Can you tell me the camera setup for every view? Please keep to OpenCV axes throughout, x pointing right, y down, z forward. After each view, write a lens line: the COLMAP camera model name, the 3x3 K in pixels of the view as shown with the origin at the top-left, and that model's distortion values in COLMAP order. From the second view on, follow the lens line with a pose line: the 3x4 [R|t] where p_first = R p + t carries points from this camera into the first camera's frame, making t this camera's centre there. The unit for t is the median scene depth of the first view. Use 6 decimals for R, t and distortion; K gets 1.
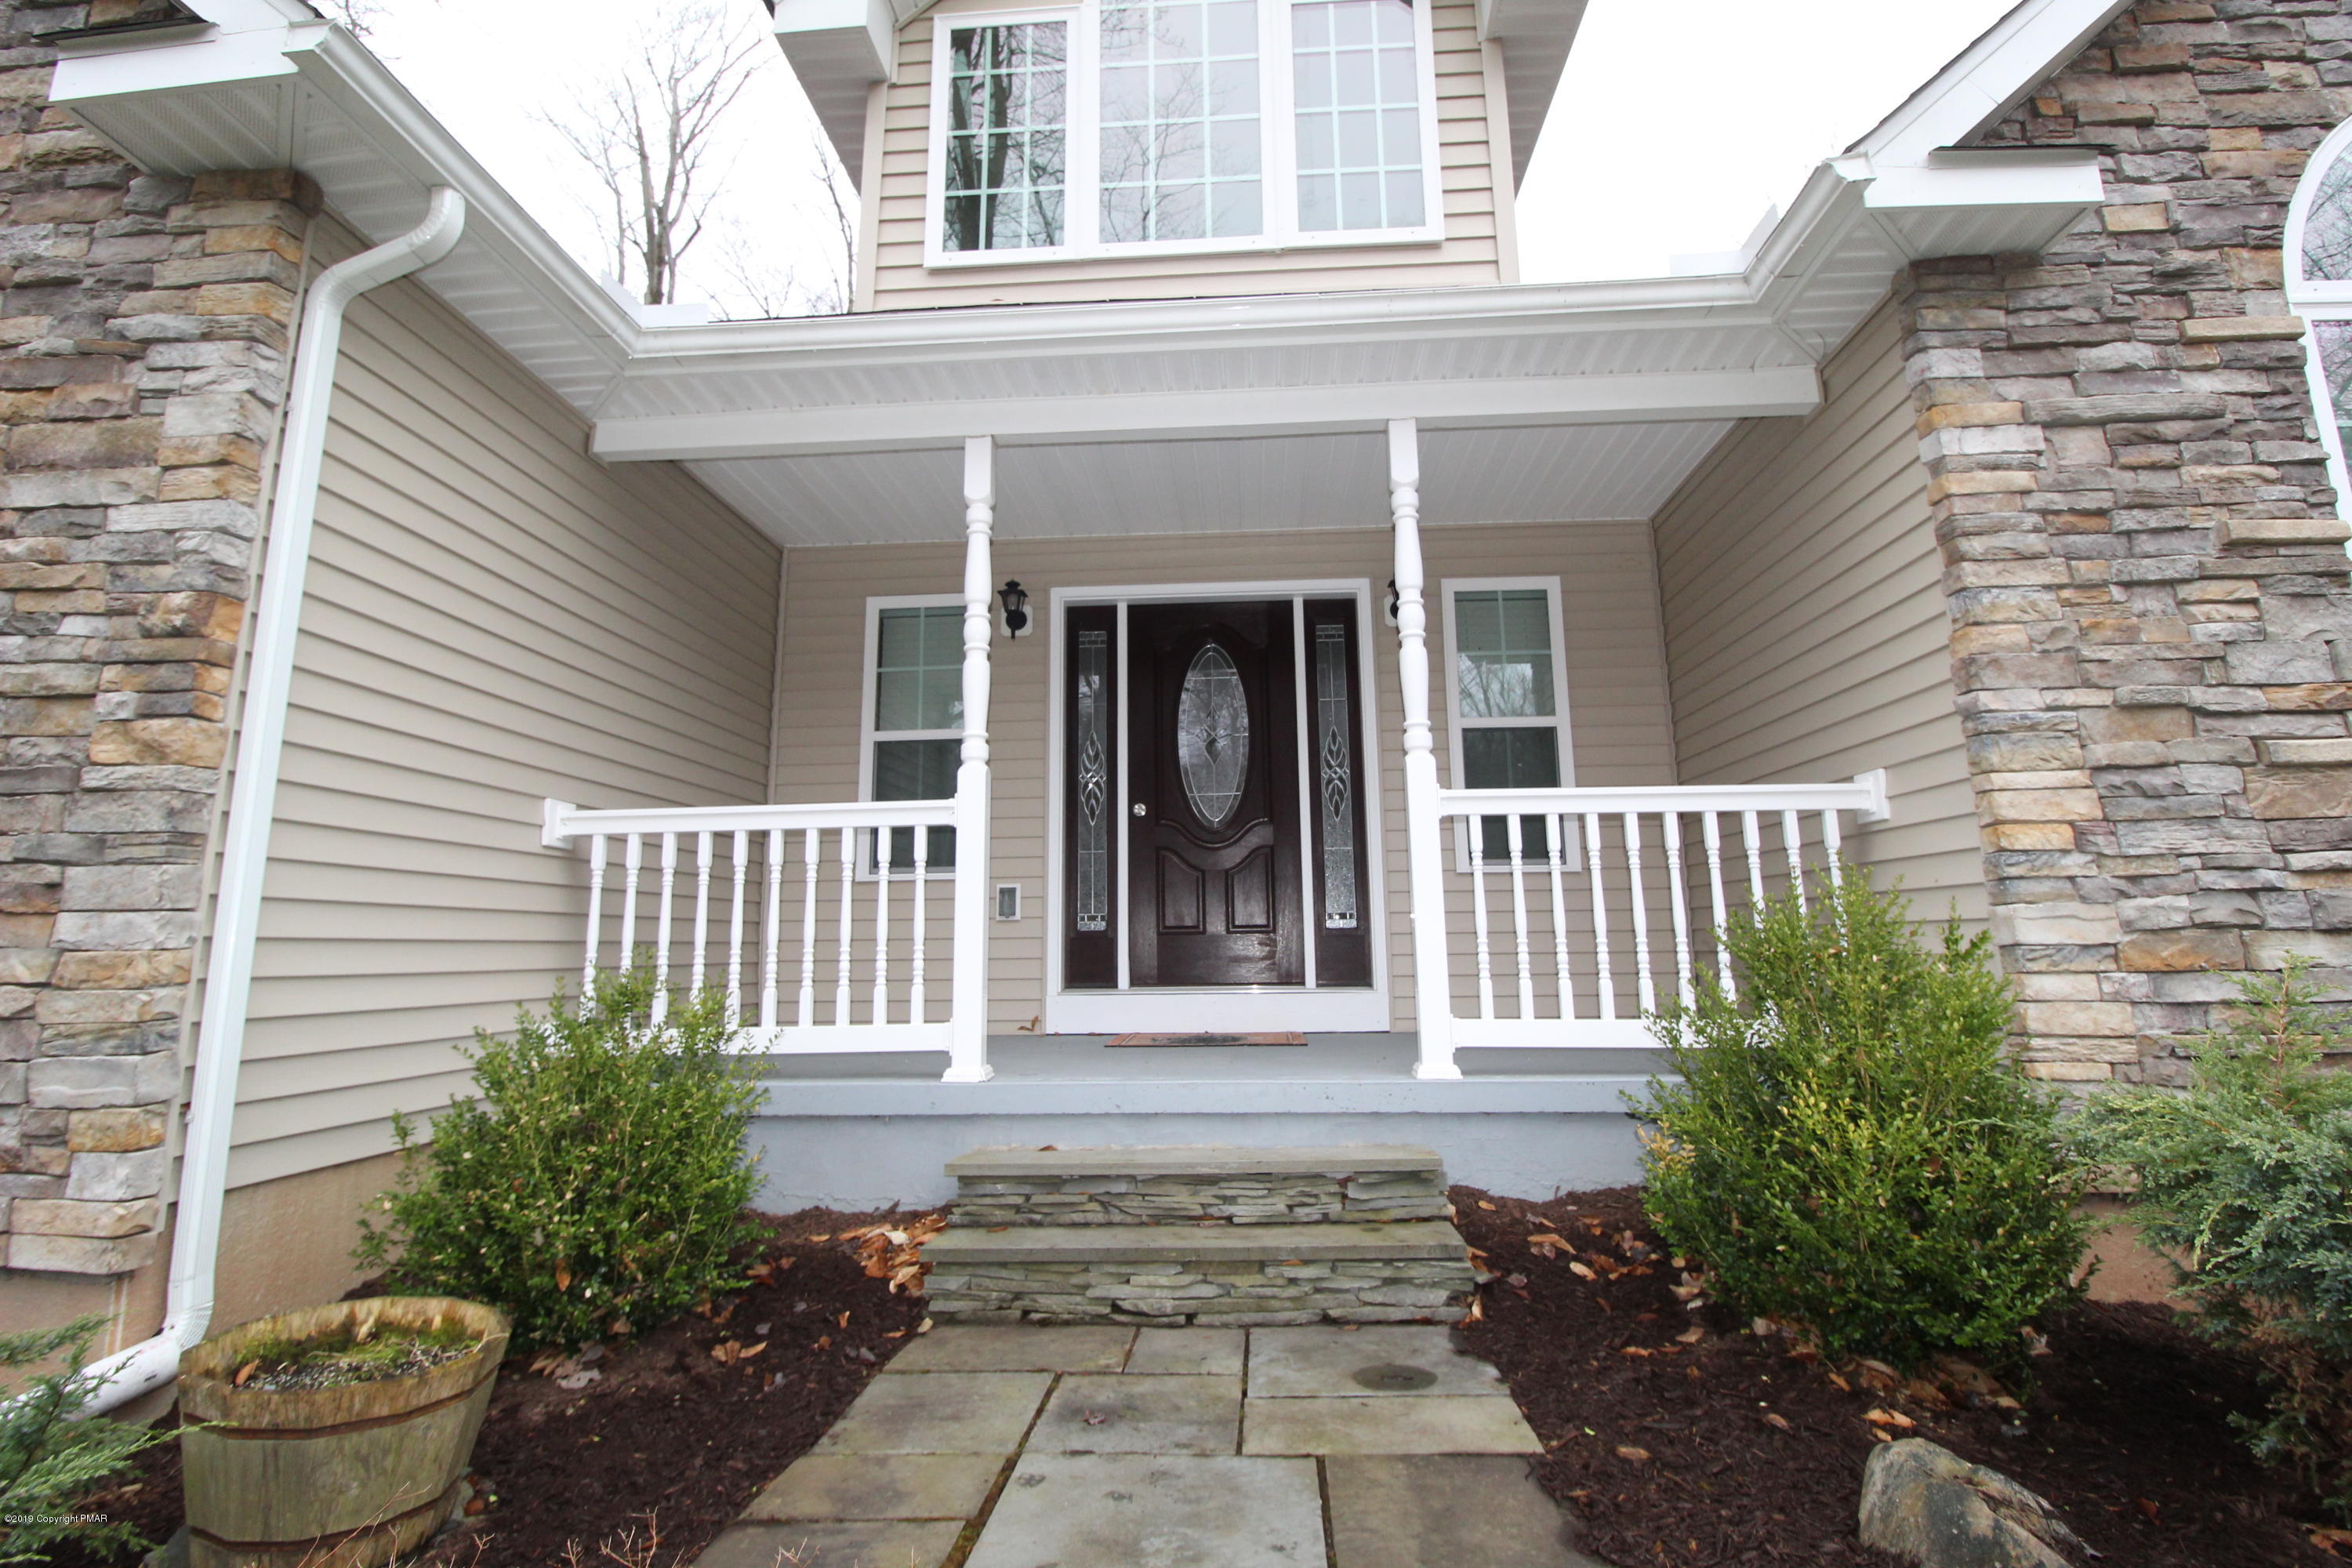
lens RADIAL K [[1101.4, 0, 1162.9], [0, 1101.4, 742.8], [0, 0, 1]] dist [0.001799, -0.013635]
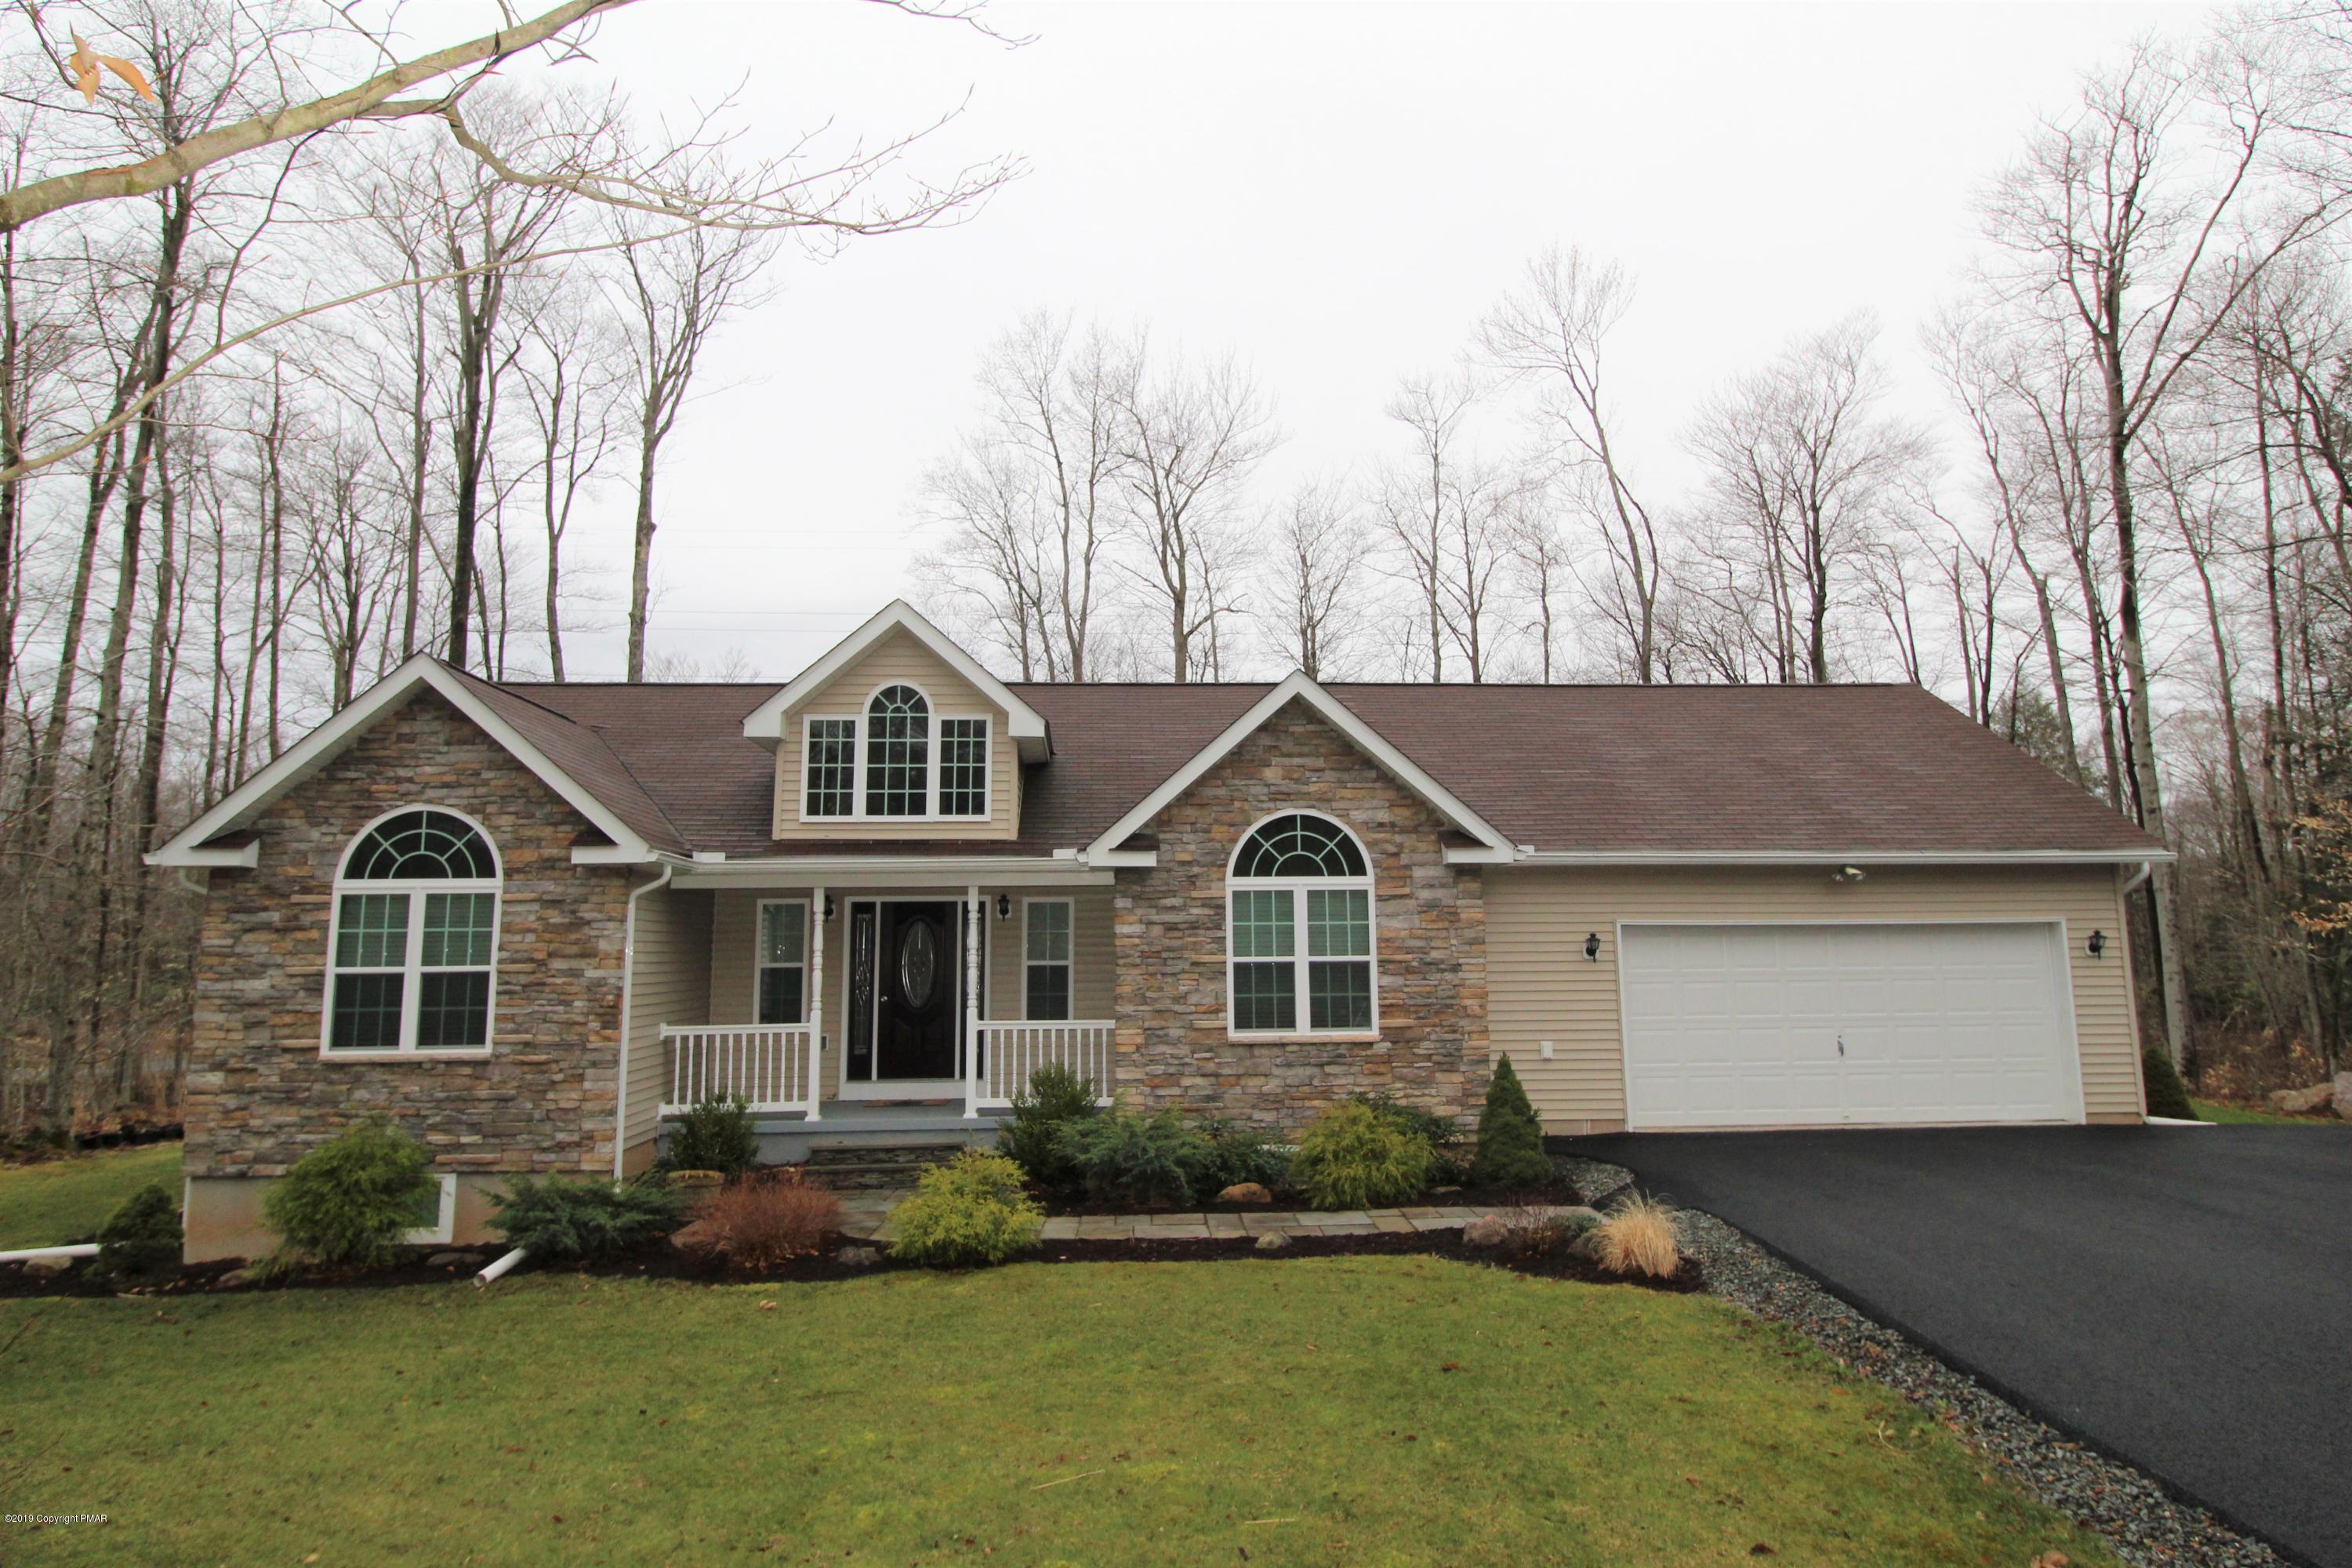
lens RADIAL K [[1441.0, 0, 1179.3], [0, 1441.0, 730.3], [0, 0, 1]] dist [0.003539, 0.000371]
pose [[0.991114, 0.022325, 0.131130, 0.319396], [-0.026272, 0.999250, 0.028443, -1.049895], [-0.130397, -0.031635, 0.990957, -3.512276]]
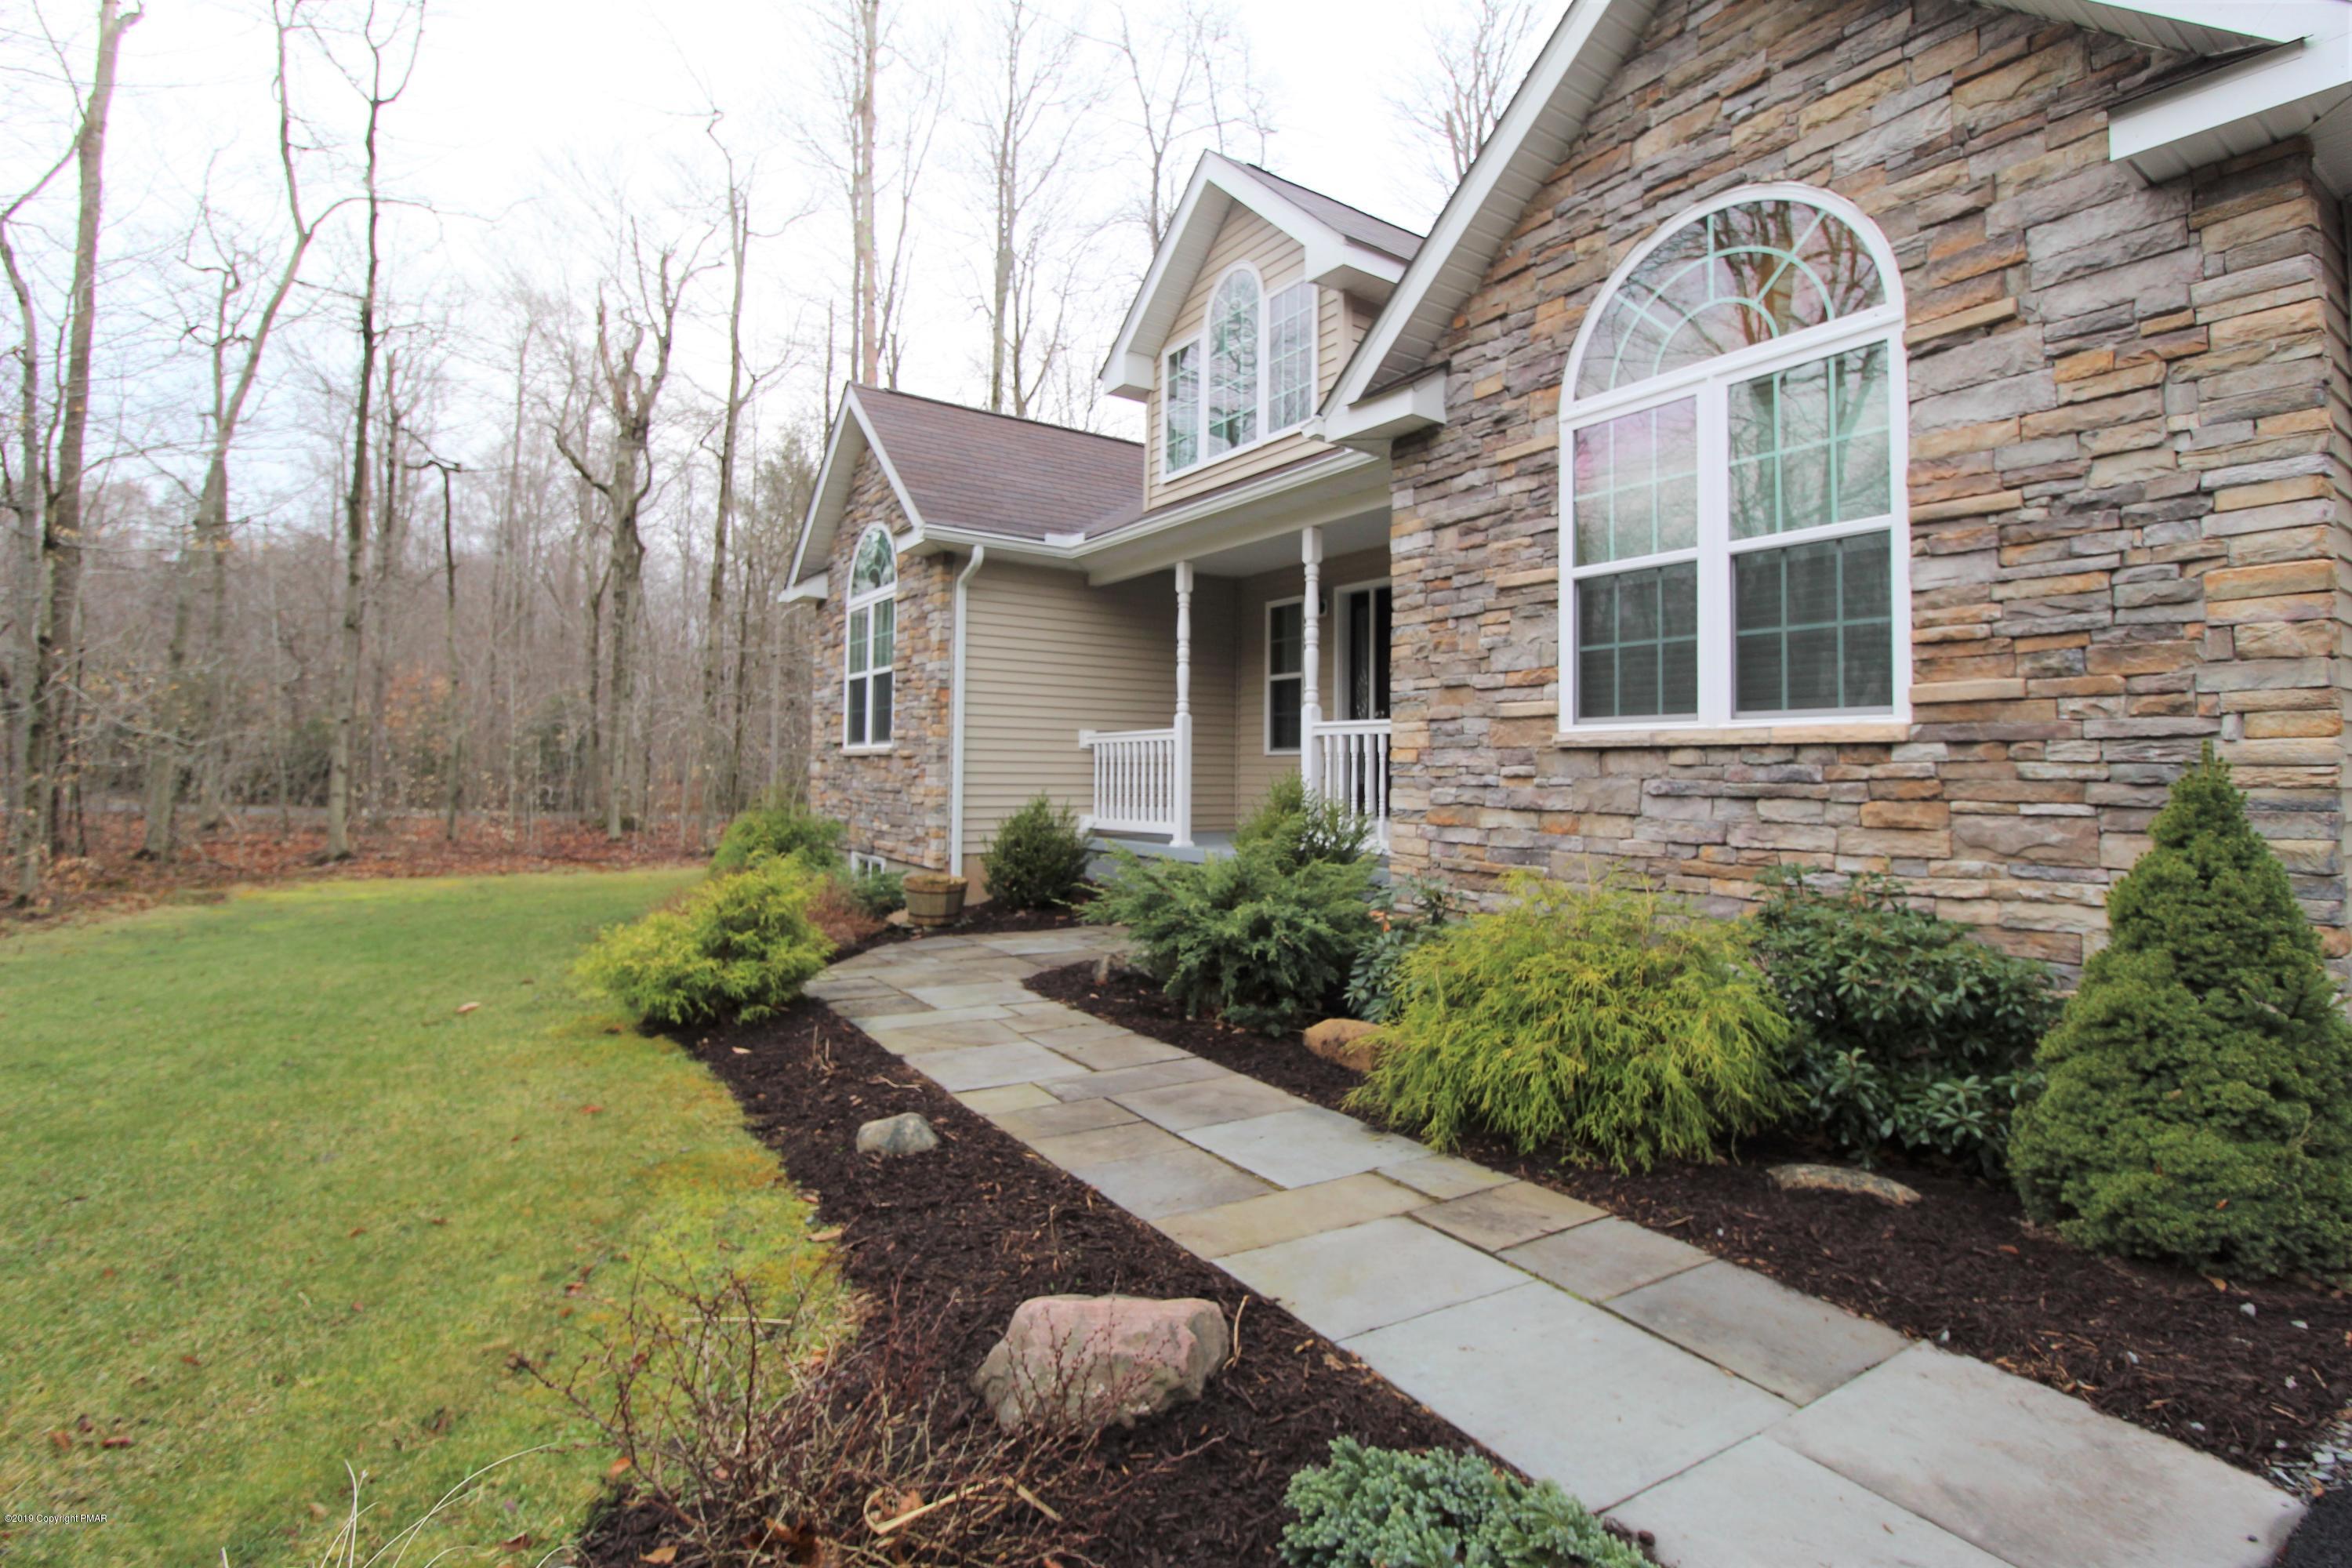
lens RADIAL K [[1116.2, 0, 1173.3], [0, 1116.2, 728.3], [0, 0, 1]] dist [0.000346, -0.017670]
pose [[0.610925, -0.012979, -0.791582, 2.070590], [0.126038, 0.988708, 0.081062, -0.173510], [0.781592, -0.149292, 0.605662, -0.524923]]
